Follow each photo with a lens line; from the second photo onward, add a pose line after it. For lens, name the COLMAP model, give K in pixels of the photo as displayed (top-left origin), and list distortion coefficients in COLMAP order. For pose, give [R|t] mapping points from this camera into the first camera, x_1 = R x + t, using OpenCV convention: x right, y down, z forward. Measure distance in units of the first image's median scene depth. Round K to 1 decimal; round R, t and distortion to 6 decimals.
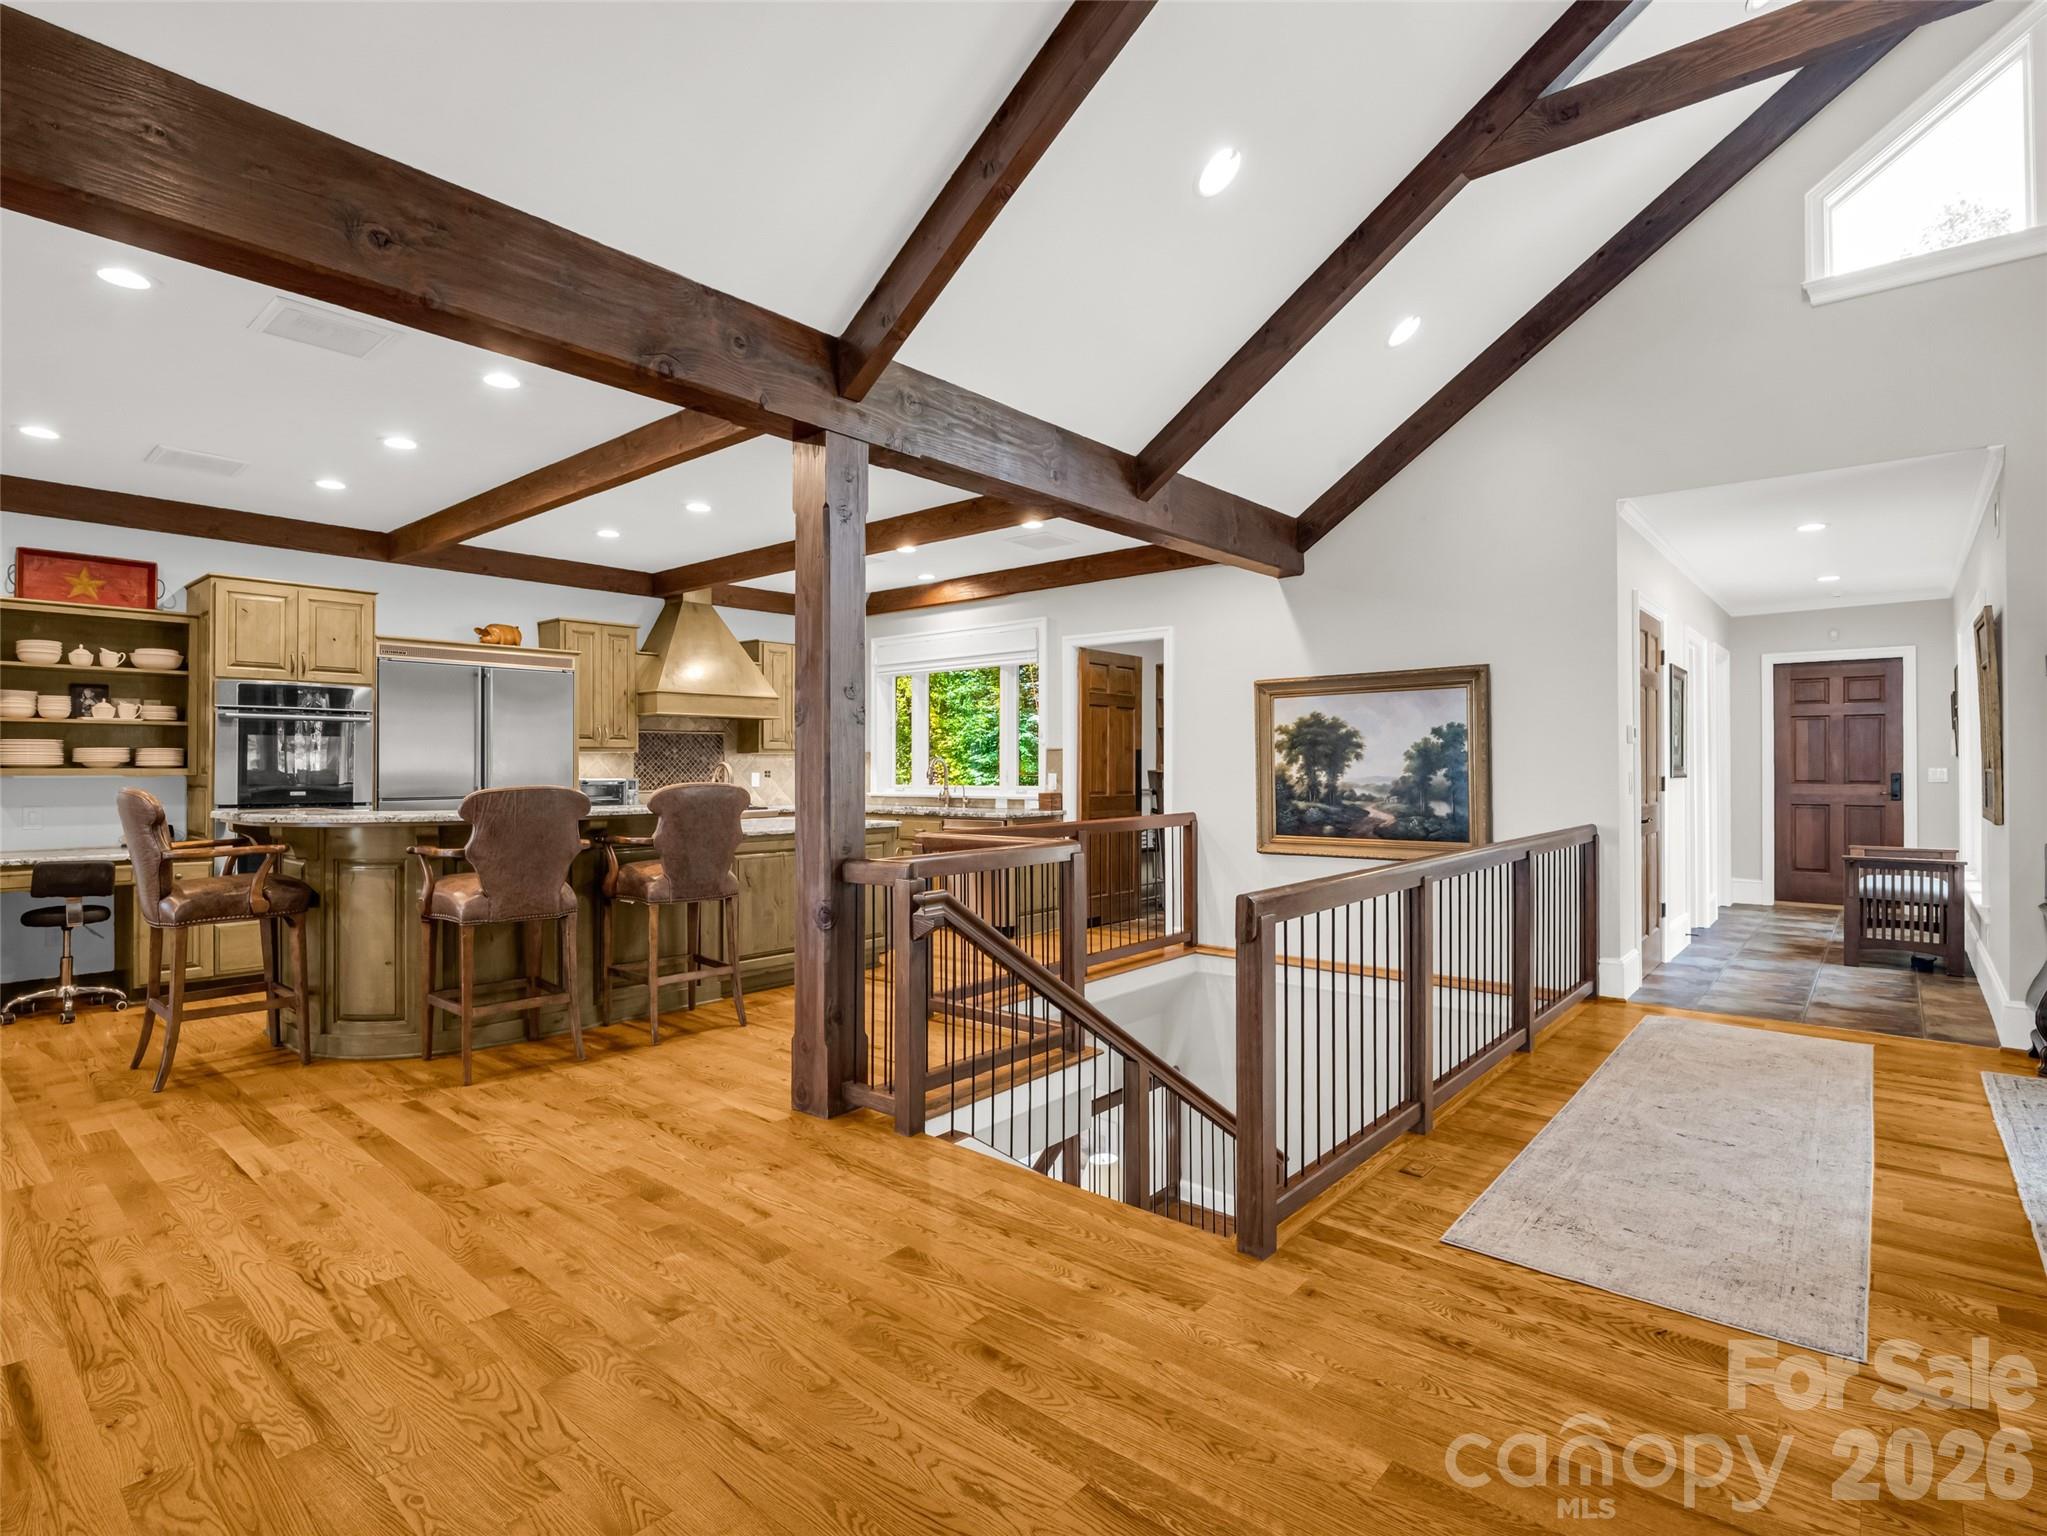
lens RADIAL K [[1016.7, 0, 1033.4], [0, 1016.7, 762.2], [0, 0, 1]] dist [-0.010407, 0.000633]
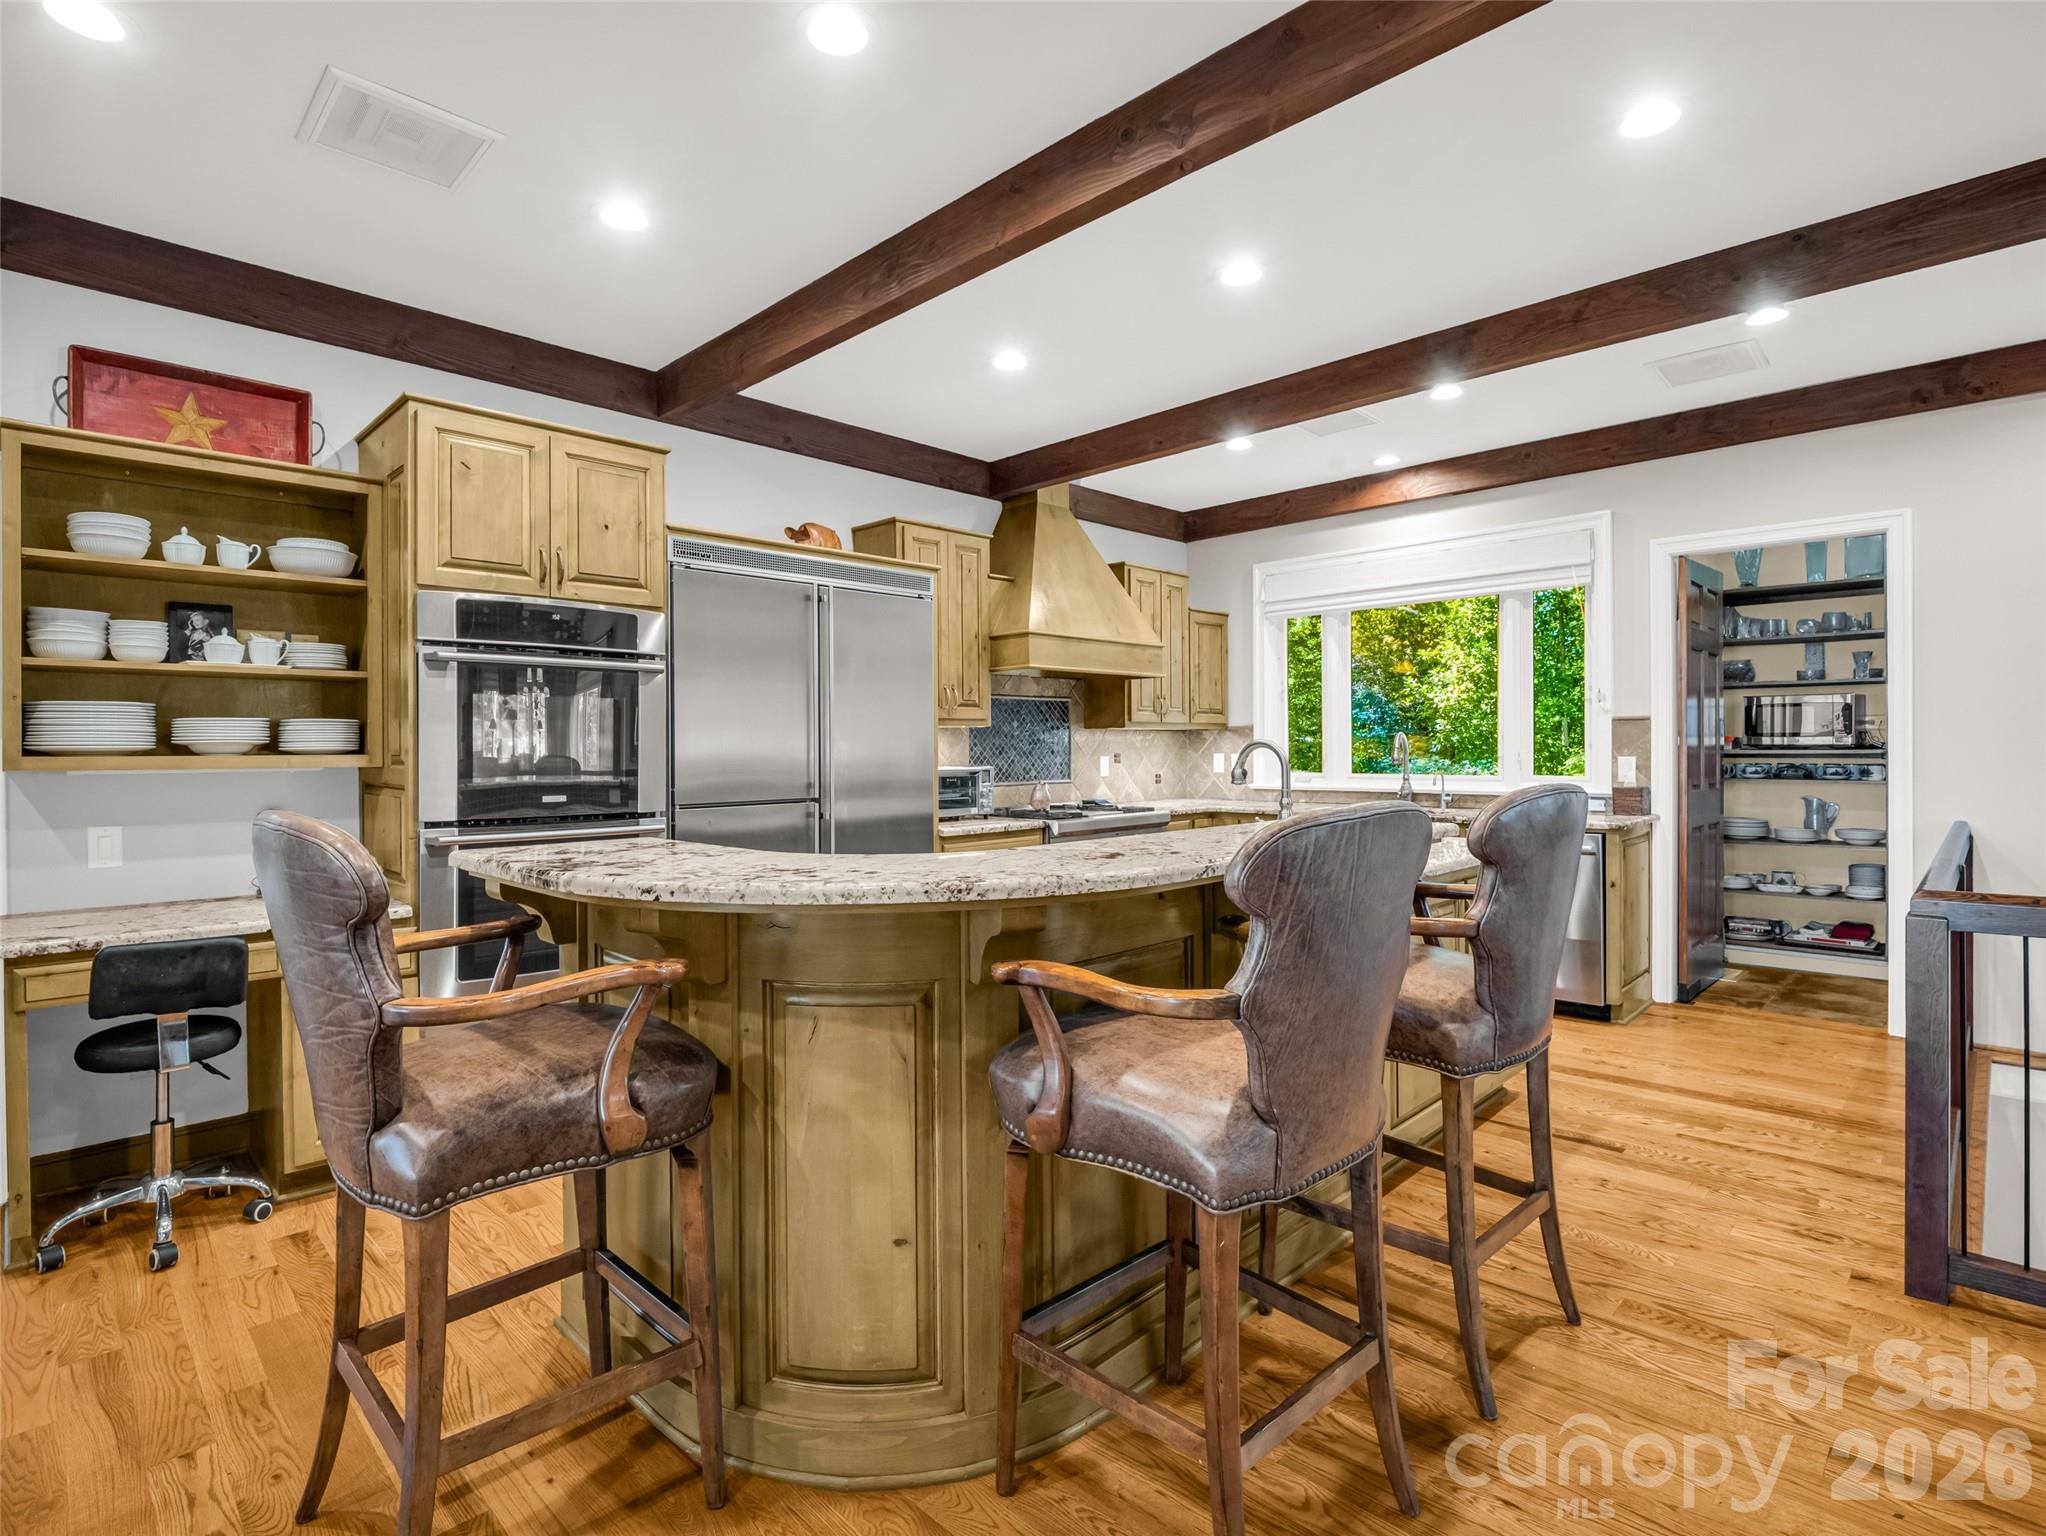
lens RADIAL K [[1004.3, 0, 1019.4], [0, 1004.3, 750.9], [0, 0, 1]] dist [-0.002654, -0.007065]
pose [[0.996945, -0.004697, -0.077969, -0.440246], [0.005296, 0.999958, 0.007482, 0.001906], [0.077931, -0.007872, 0.996928, 0.481710]]
